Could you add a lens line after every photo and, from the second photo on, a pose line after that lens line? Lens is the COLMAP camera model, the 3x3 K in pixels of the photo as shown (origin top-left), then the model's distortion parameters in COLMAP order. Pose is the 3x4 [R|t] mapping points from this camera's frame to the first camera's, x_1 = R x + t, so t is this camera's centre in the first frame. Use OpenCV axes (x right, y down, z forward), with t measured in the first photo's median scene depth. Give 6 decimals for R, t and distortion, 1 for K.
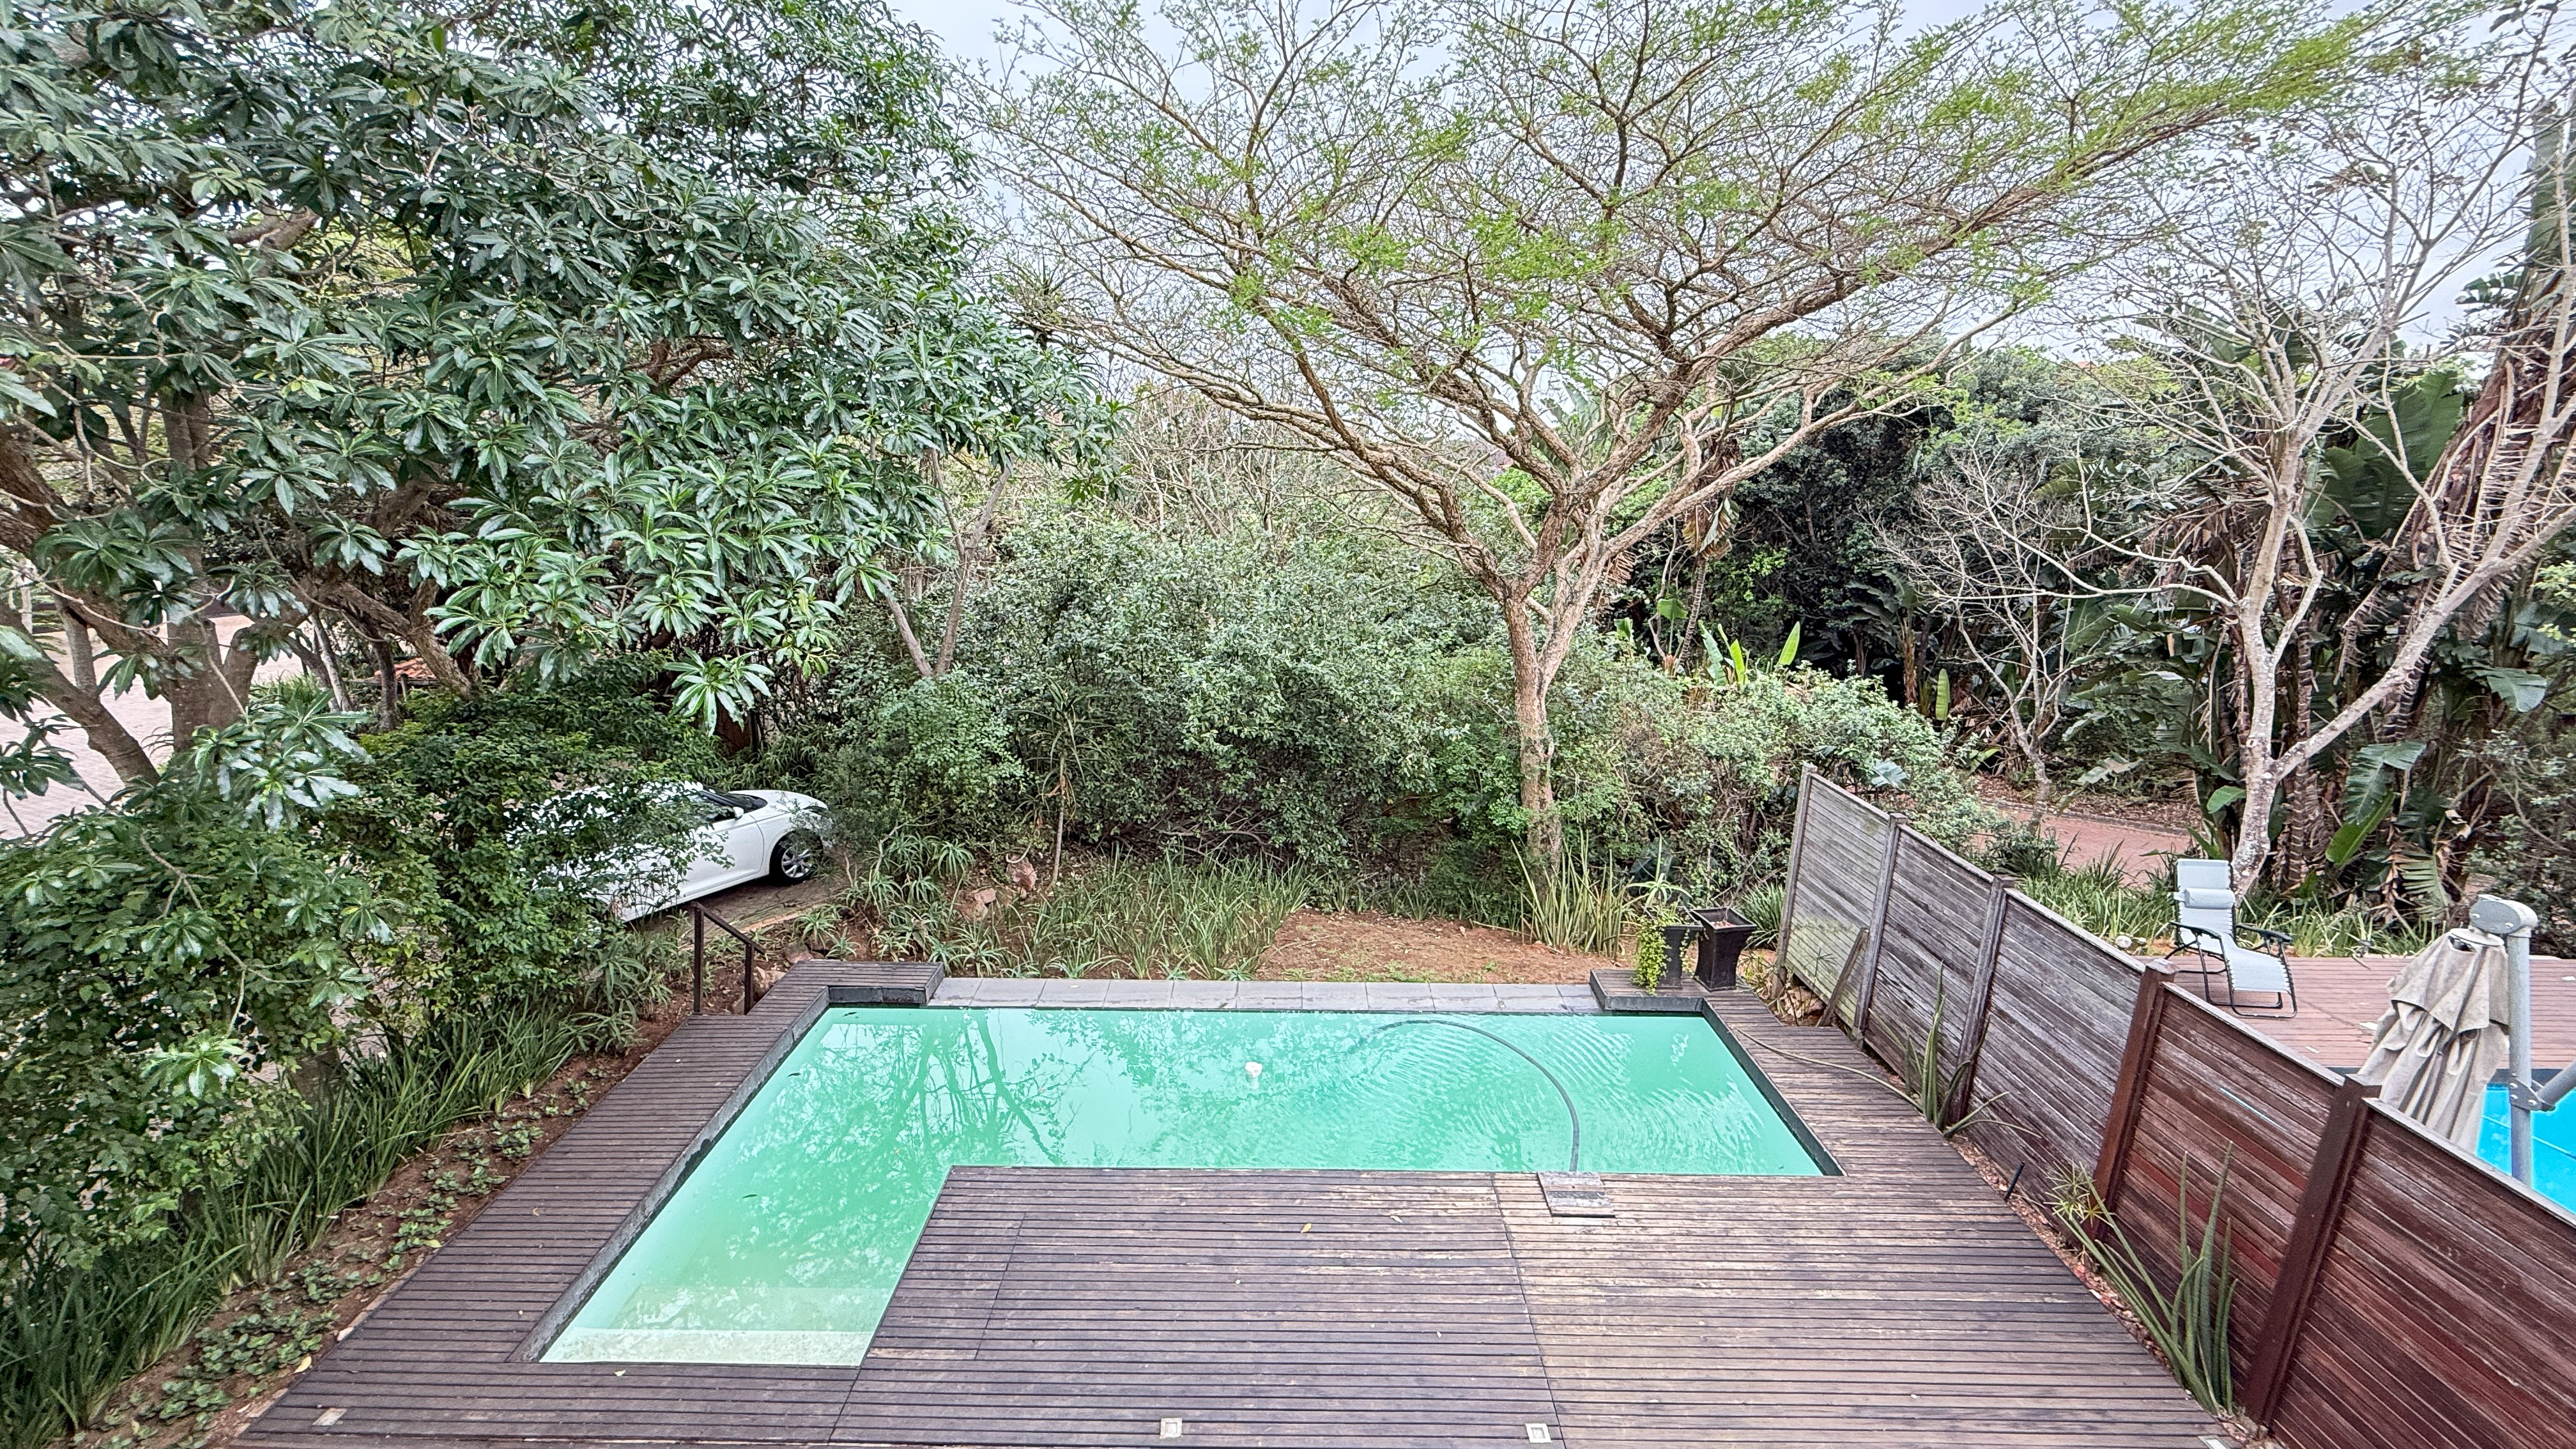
lens RADIAL K [[1028.0, 0, 1276.9], [0, 1028.0, 728.8], [0, 0, 1]] dist [0.000061, -0.000122]
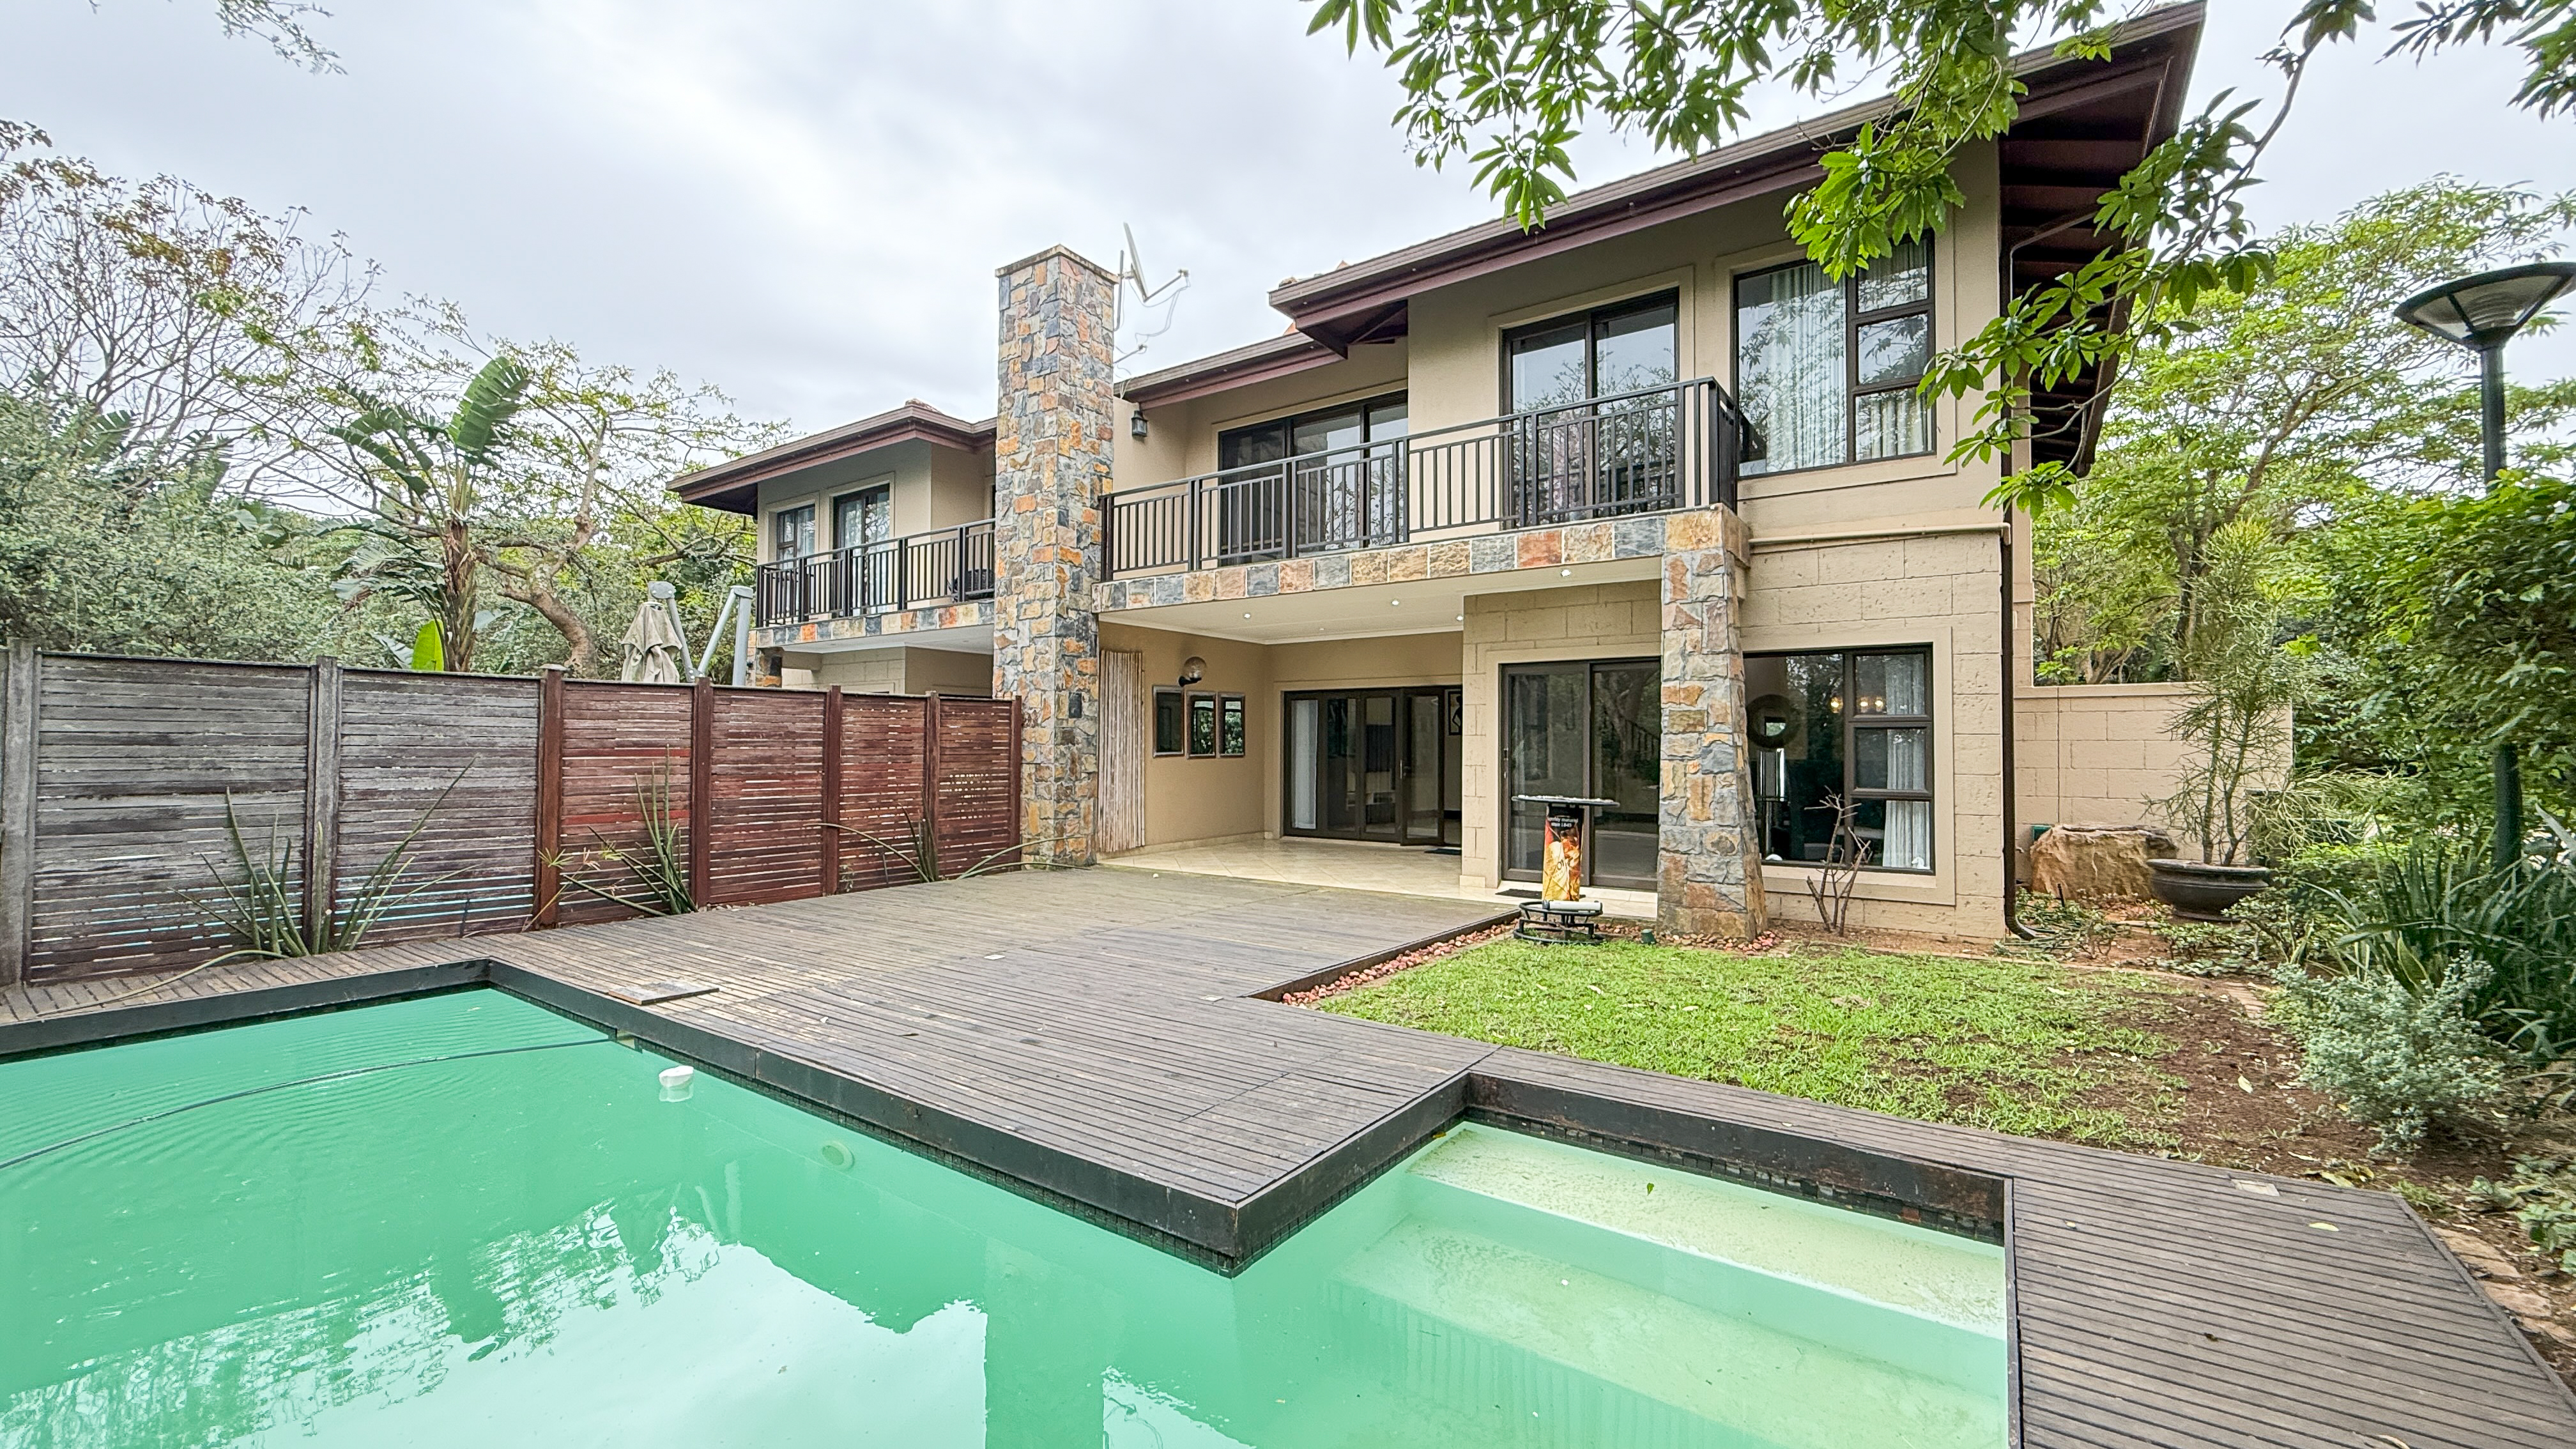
lens RADIAL K [[1028.0, 0, 1284.5], [0, 1028.0, 722.5], [0, 0, 1]] dist [0.000061, -0.000122]
pose [[-0.815147, 0.000980, 0.579254, -0.435467], [0.135083, 0.972749, 0.188448, 0.108893], [-0.563283, 0.231860, -0.793065, 0.956800]]
